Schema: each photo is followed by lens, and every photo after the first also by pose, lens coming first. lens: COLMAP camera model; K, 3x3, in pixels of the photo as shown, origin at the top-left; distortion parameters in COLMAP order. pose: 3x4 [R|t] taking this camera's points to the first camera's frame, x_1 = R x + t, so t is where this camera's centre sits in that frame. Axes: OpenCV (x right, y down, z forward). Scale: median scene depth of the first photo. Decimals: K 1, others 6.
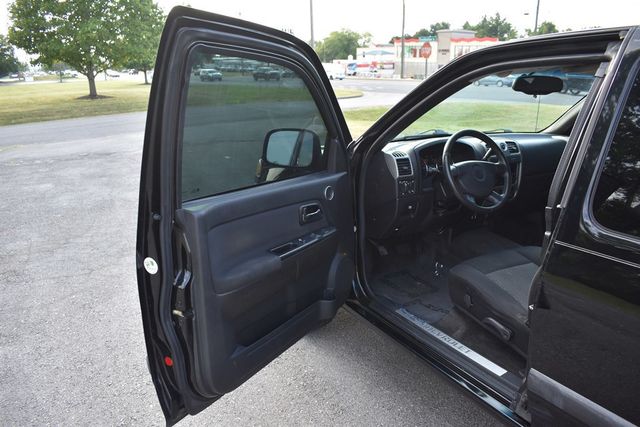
lens RADIAL K [[497.7, 0, 320.0], [0, 497.7, 213.5], [0, 0, 1]] dist [-0.094509, 0.008674]
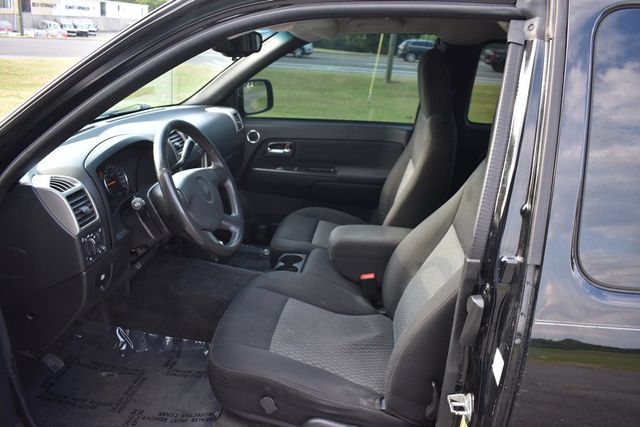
lens RADIAL K [[497.7, 0, 320.0], [0, 497.7, 213.5], [0, 0, 1]] dist [-0.094509, 0.008674]
pose [[0.589098, -0.231766, 0.774112, -0.070430], [0.158662, 0.972513, 0.170425, -0.131370], [-0.792332, 0.022425, 0.609678, 0.497611]]
